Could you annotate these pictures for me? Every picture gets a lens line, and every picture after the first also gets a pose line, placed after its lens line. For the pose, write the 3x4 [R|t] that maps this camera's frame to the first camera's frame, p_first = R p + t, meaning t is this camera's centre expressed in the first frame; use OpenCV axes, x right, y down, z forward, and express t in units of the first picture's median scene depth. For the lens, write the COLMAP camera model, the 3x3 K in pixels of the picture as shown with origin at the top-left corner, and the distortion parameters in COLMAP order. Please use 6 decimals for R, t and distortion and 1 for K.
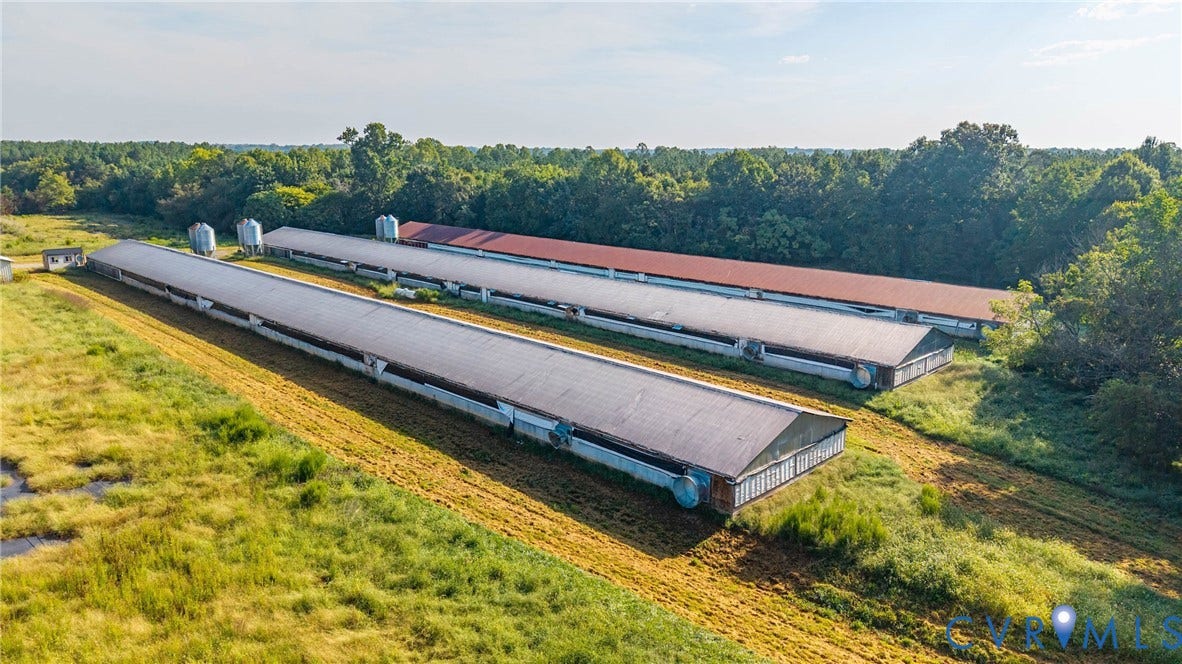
lens RADIAL K [[794.0, 0, 591.0], [0, 794.0, 332.0], [0, 0, 1]] dist [0.106852, -0.145417]
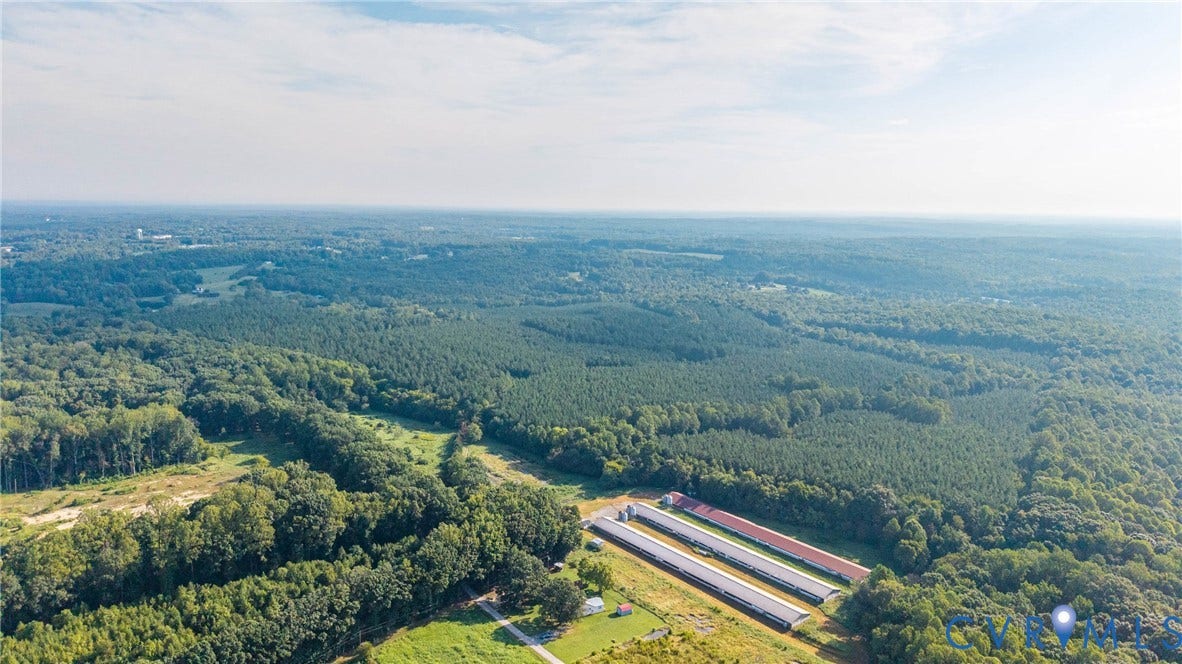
lens RADIAL K [[793.5, 0, 591.0], [0, 793.5, 332.0], [0, 0, 1]] dist [0.143084, -0.347186]
pose [[0.995291, 0.024866, -0.093691, -0.786371], [-0.030649, 0.997679, -0.060800, -1.514995], [0.091962, 0.063385, 0.993743, -5.111810]]
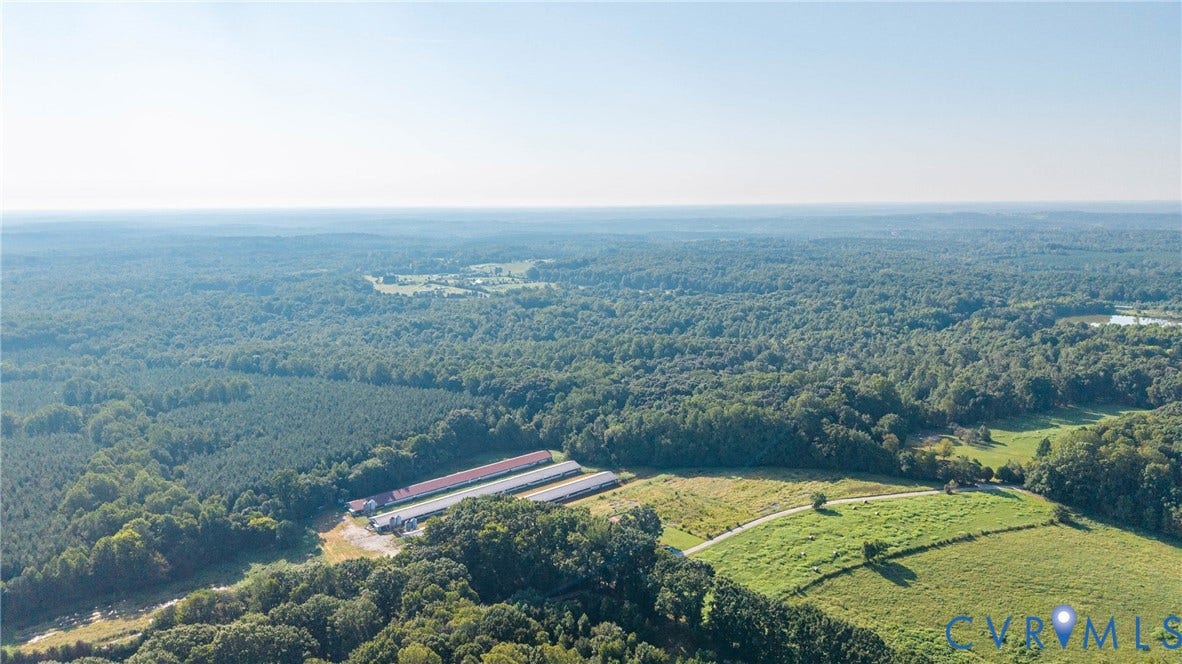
lens RADIAL K [[794.0, 0, 591.0], [0, 794.0, 332.0], [0, 0, 1]] dist [0.106852, -0.145417]
pose [[0.067299, -0.172359, 0.982732, -7.397837], [0.219261, 0.963442, 0.153961, -2.539025], [-0.973342, 0.205114, 0.102630, -0.115061]]
